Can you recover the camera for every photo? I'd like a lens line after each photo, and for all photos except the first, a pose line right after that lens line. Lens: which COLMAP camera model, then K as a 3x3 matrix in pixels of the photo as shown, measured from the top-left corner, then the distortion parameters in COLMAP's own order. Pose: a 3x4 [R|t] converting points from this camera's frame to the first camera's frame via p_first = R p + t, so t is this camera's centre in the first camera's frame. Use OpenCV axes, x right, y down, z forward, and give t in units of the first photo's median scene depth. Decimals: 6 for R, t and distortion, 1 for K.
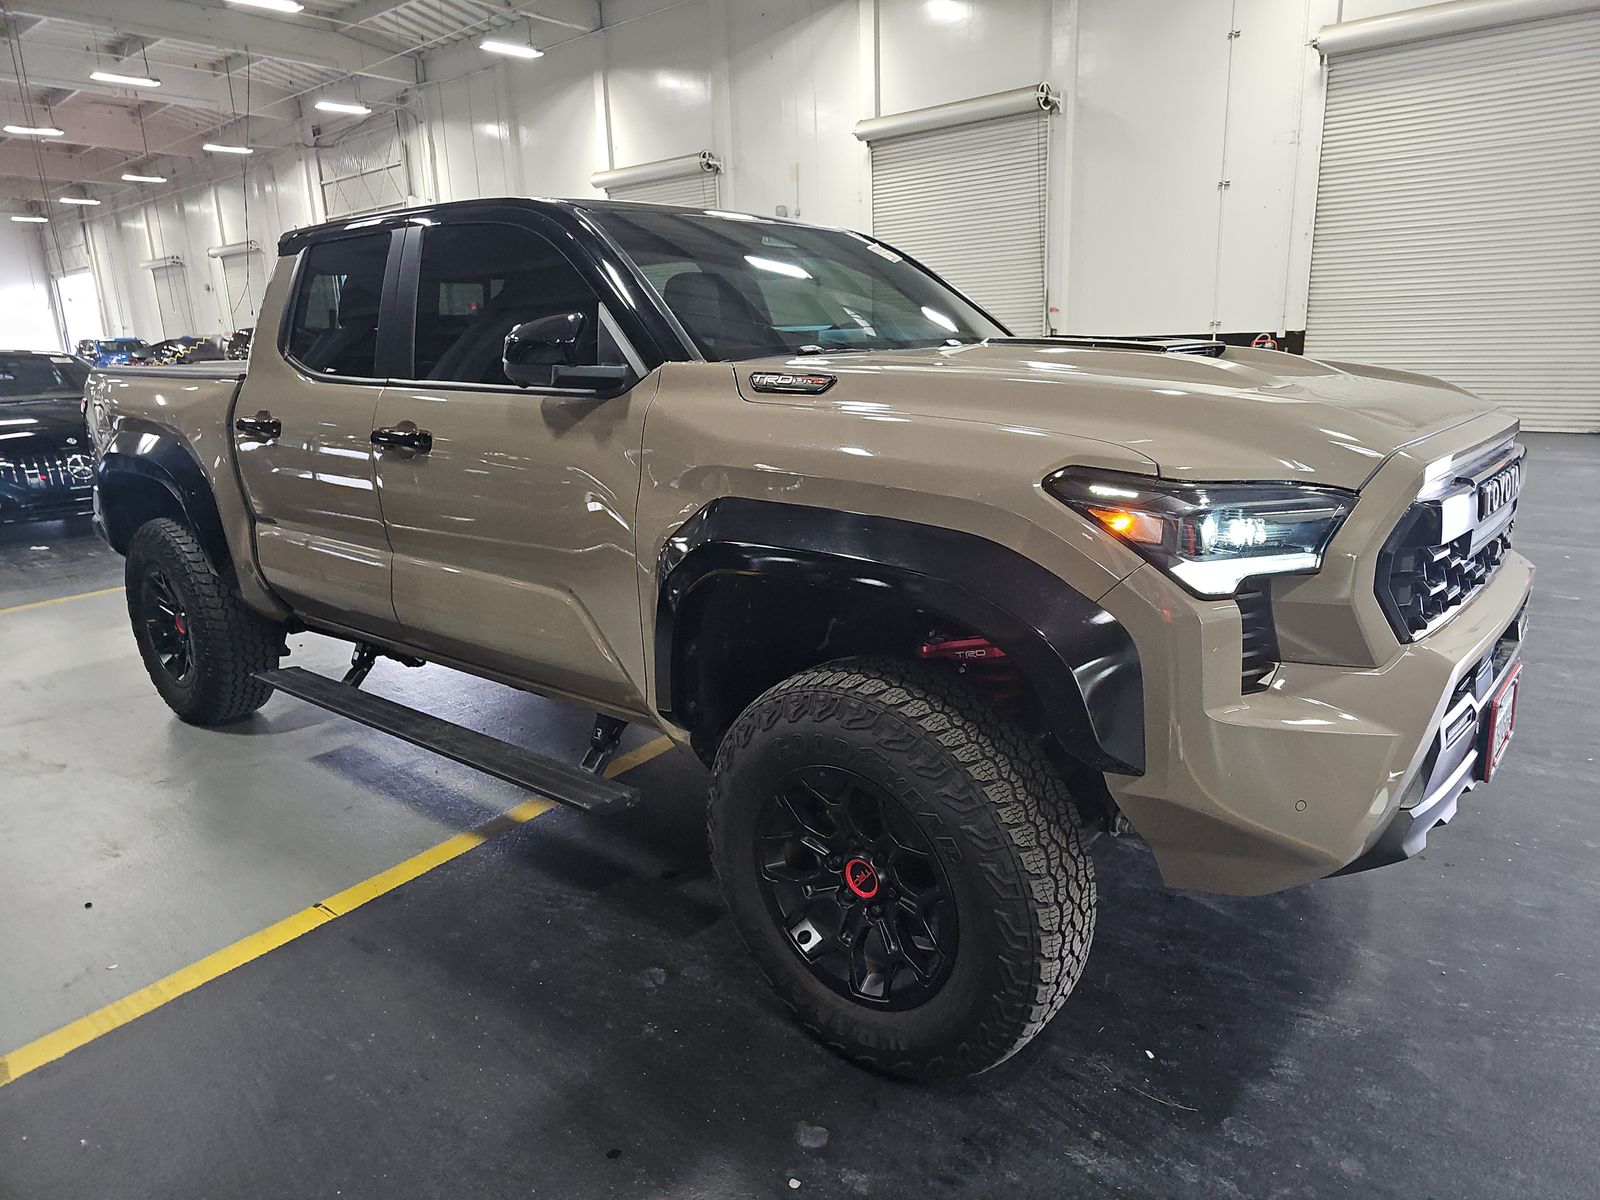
lens RADIAL K [[1066.9, 0, 800.0], [0, 1066.9, 600.0], [0, 0, 1]] dist [0.001894, 0.001865]
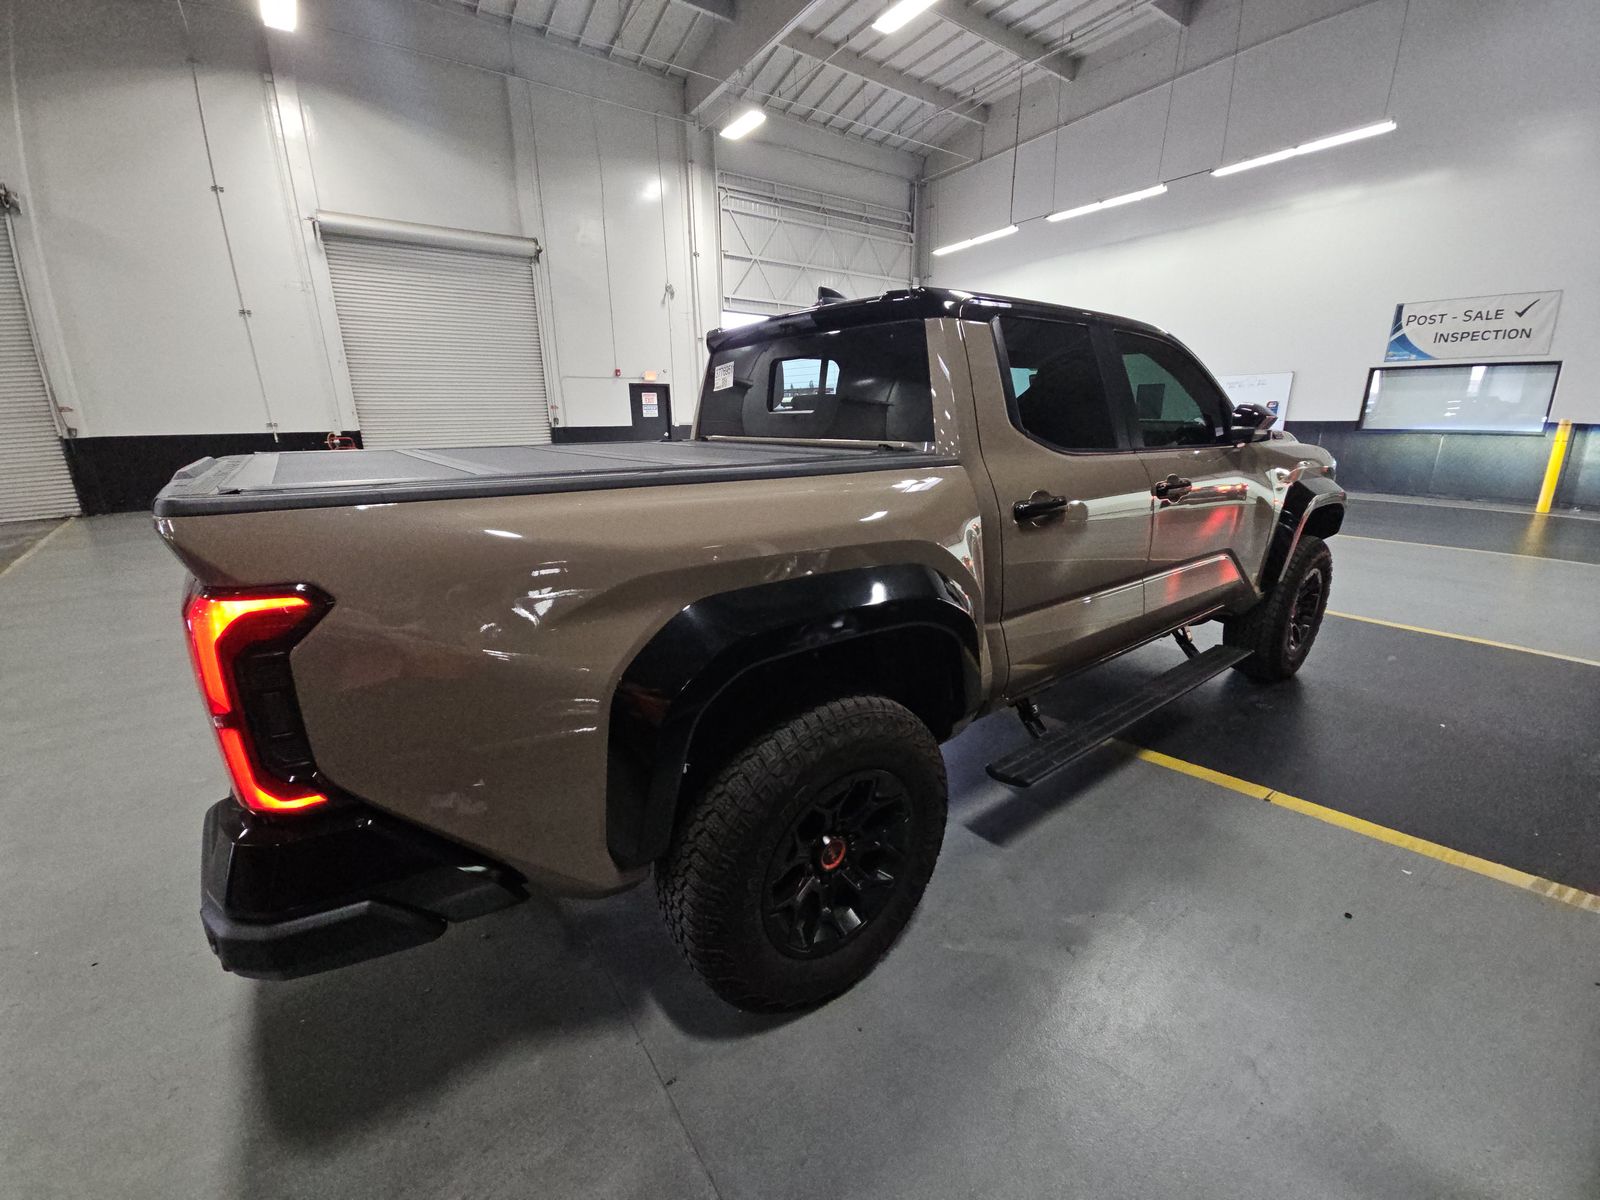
lens RADIAL K [[651.9, 0, 800.0], [0, 651.9, 600.0], [0, 0, 1]] dist [-0.000756, -0.000310]
pose [[0.197980, -0.250111, 0.947760, -0.526180], [0.247743, 0.948274, 0.198495, -0.122535], [-0.948381, 0.195503, 0.249702, 0.511692]]
